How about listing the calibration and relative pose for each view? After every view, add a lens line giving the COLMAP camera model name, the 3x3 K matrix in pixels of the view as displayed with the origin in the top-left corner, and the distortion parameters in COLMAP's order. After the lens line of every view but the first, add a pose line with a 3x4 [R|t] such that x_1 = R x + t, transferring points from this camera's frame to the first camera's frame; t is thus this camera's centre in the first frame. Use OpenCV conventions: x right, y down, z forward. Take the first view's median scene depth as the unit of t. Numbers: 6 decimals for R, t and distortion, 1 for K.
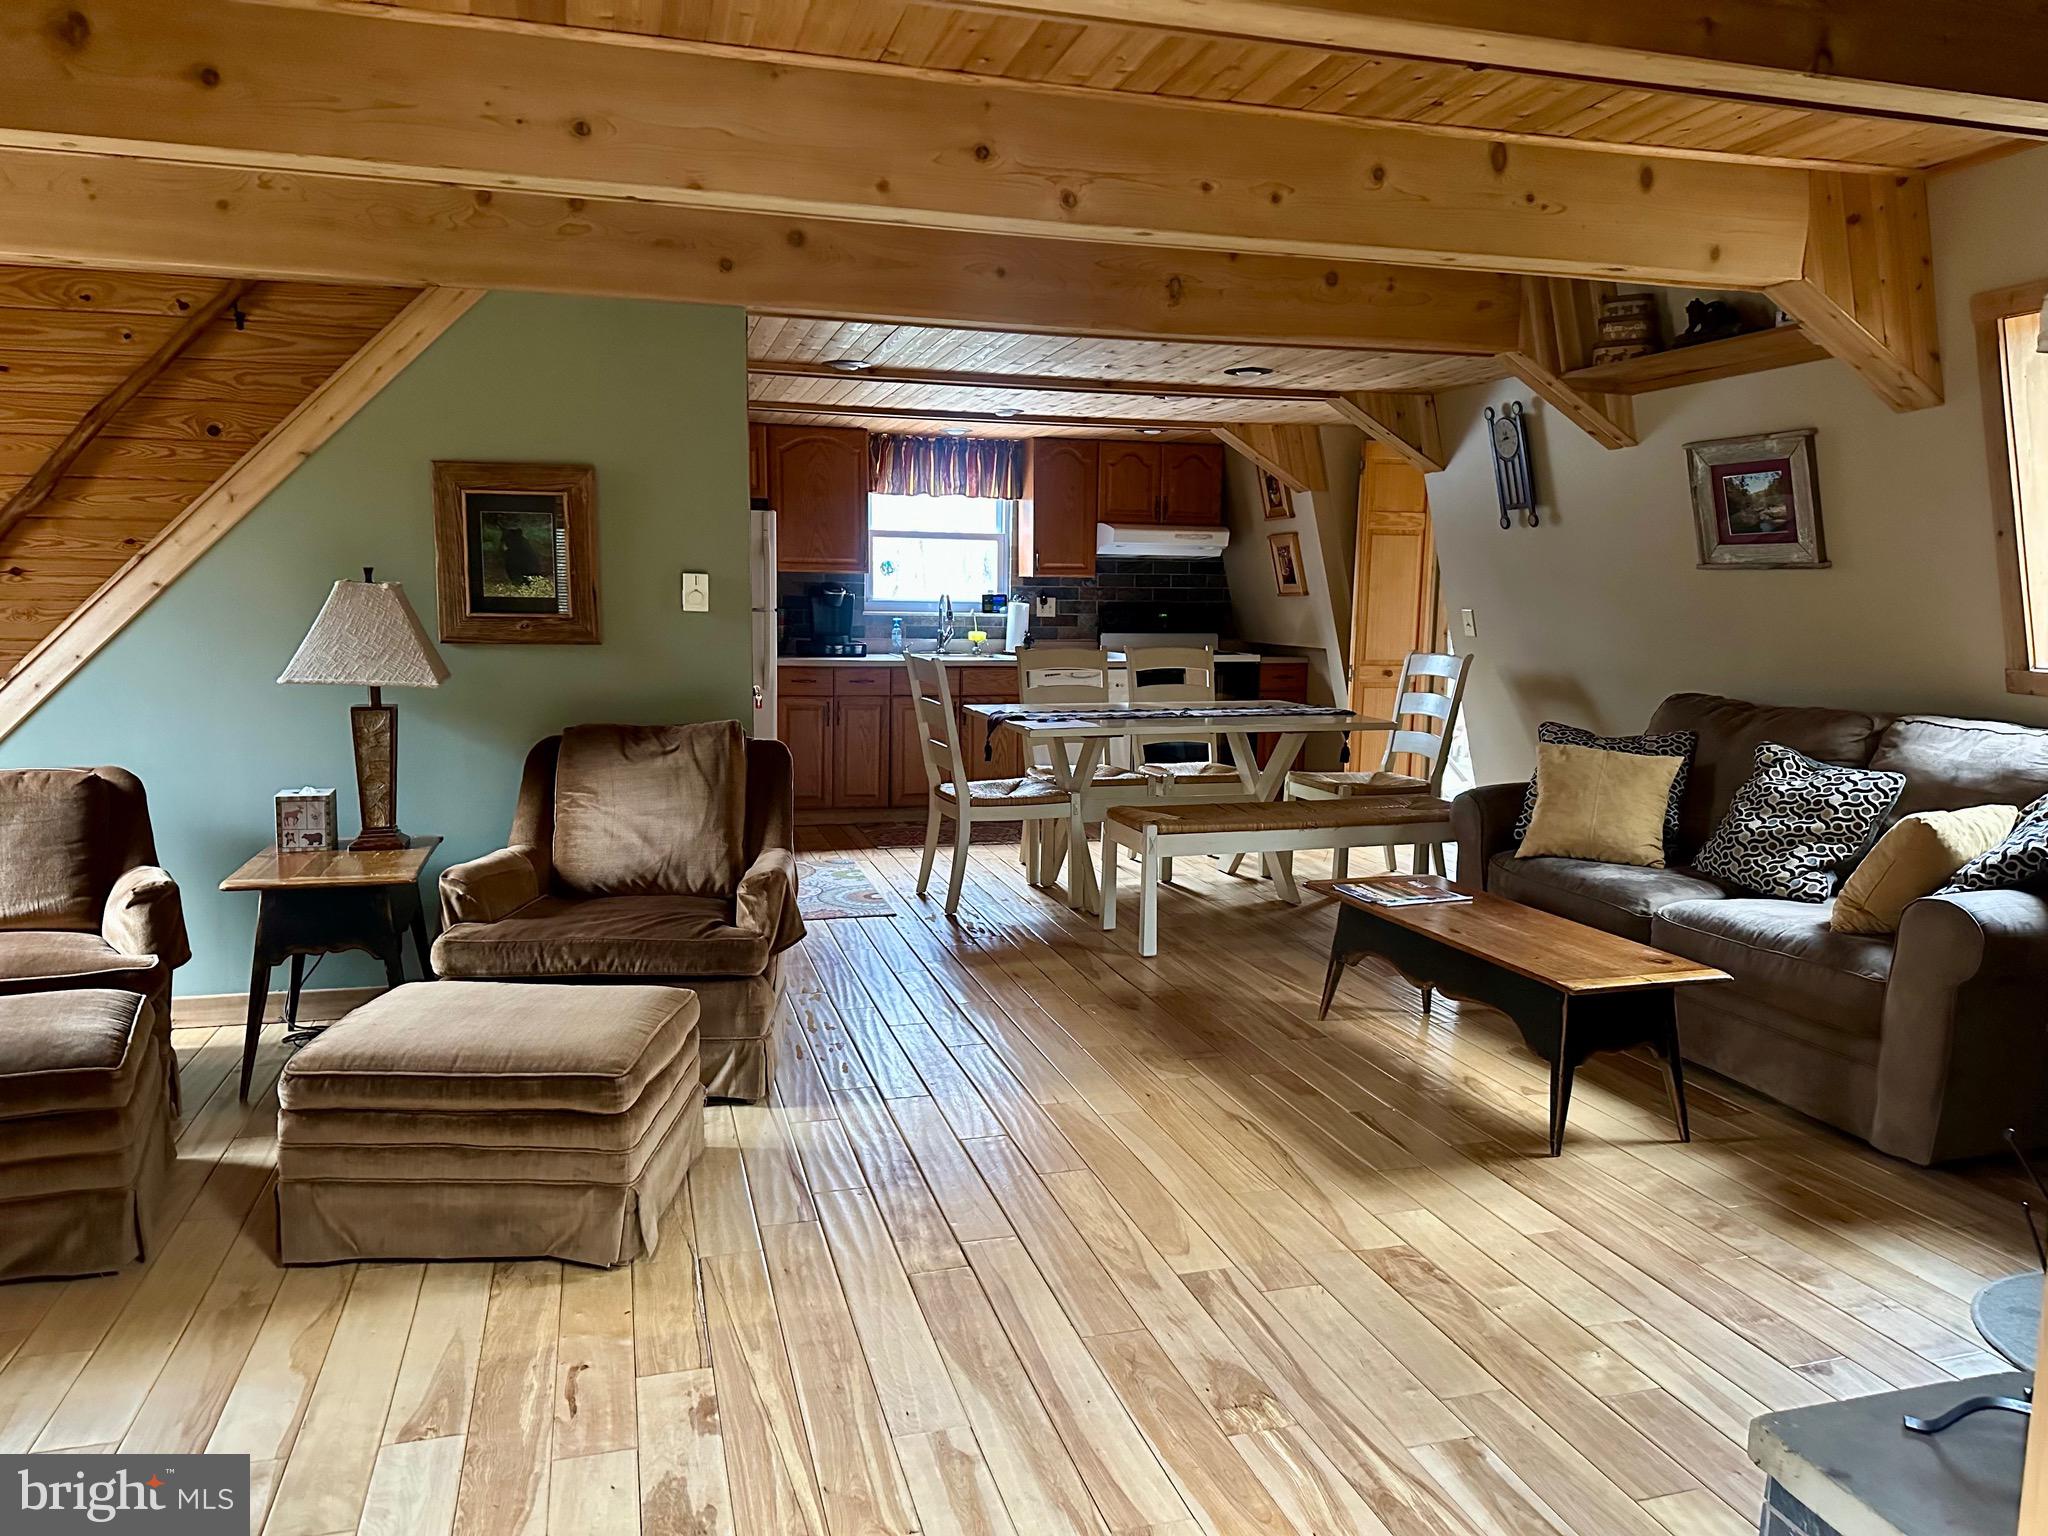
lens RADIAL K [[1427.1, 0, 1027.5], [0, 1427.1, 774.2], [0, 0, 1]] dist [0.068281, -0.083805]
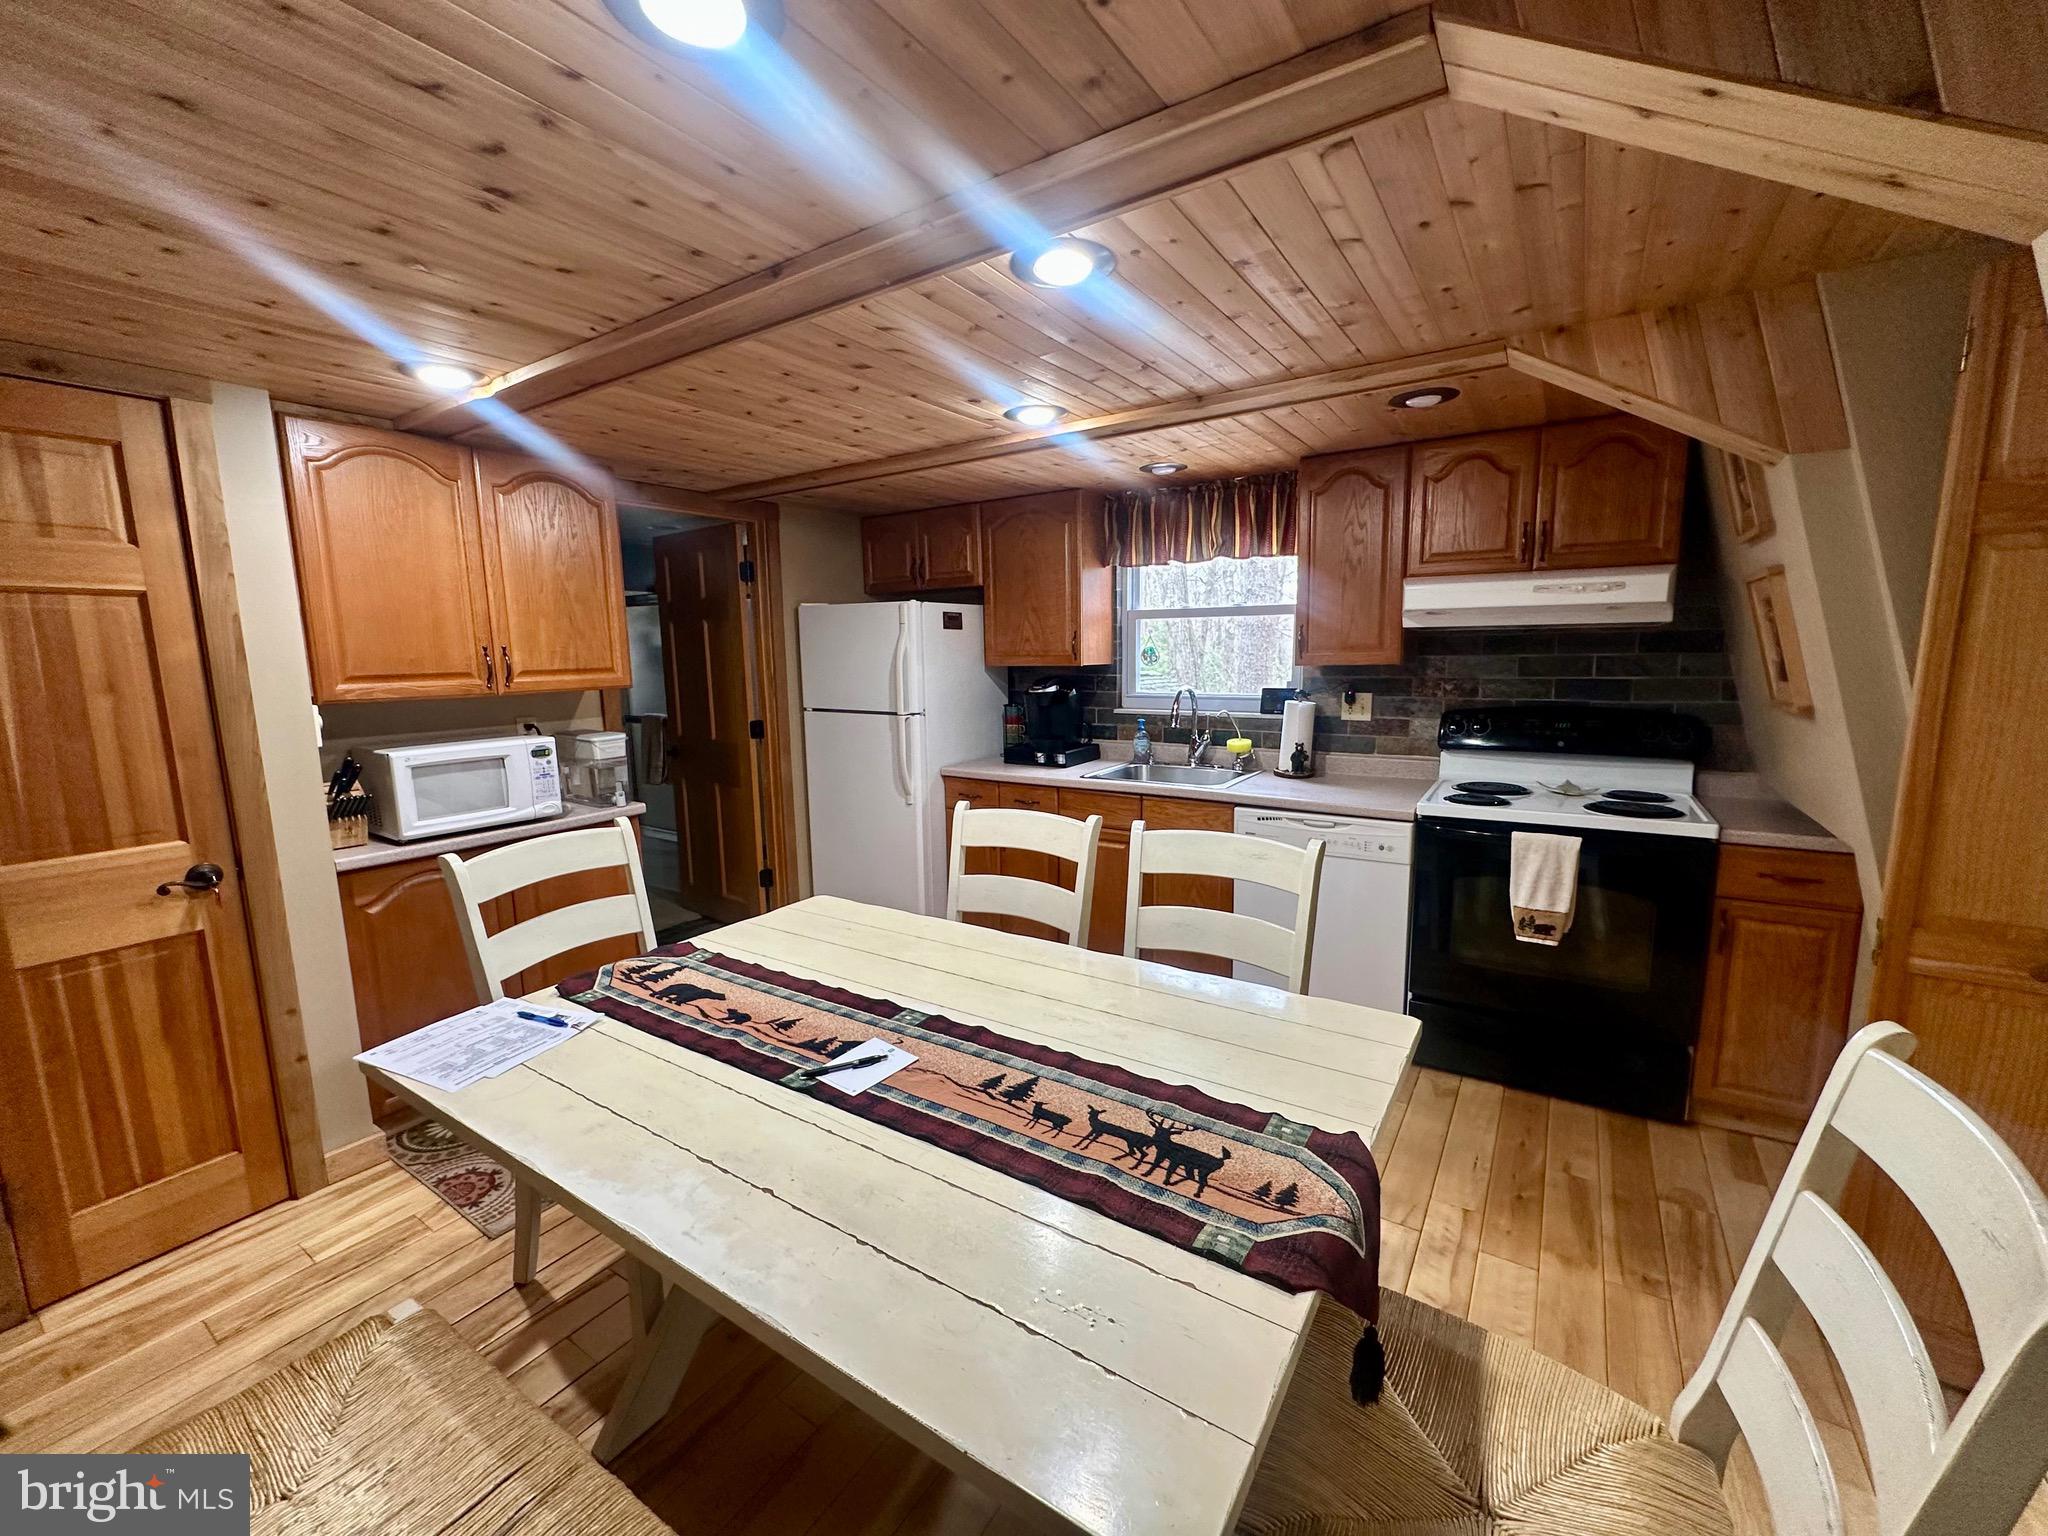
lens RADIAL K [[824.2, 0, 1020.8], [0, 824.2, 760.9], [0, 0, 1]] dist [-0.002713, -0.000189]
pose [[0.643027, 0.081594, -0.761484, 0.217048], [-0.070864, 0.996382, 0.046923, -0.100014], [0.762557, 0.023789, 0.646483, 0.633451]]
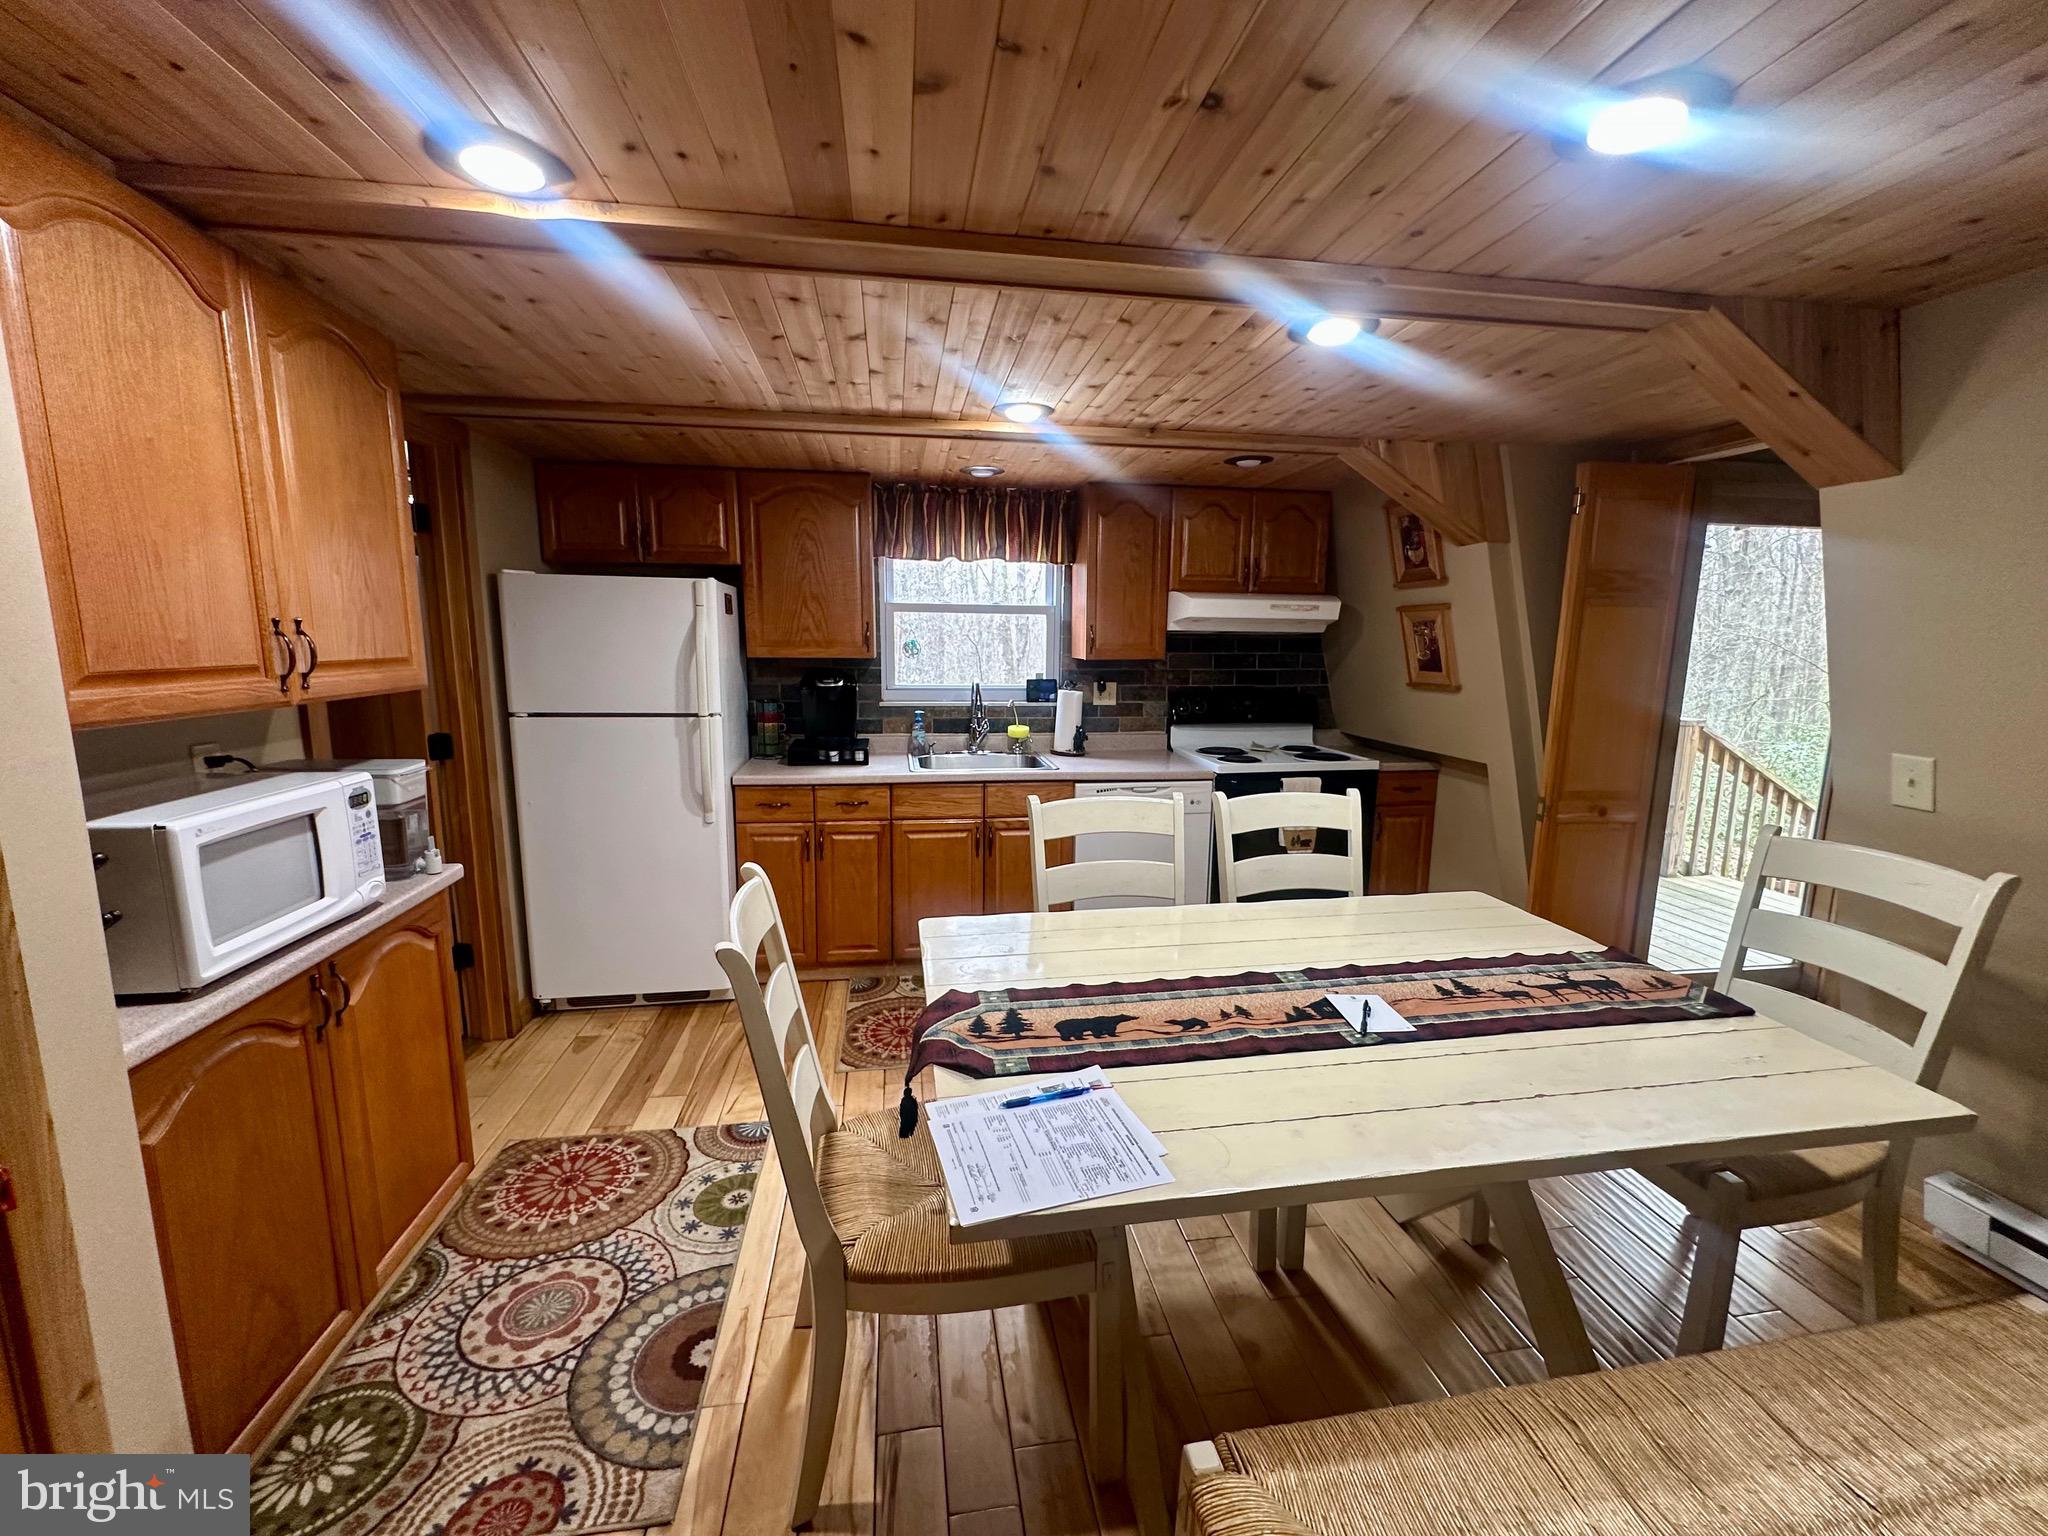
lens RADIAL K [[824.2, 0, 1023.8], [0, 824.2, 762.3], [0, 0, 1]] dist [-0.002713, -0.000189]
pose [[0.991878, 0.016504, -0.126121, 0.027715], [-0.013353, 0.999578, 0.025790, -0.090432], [0.126494, -0.023897, 0.991680, 0.526542]]
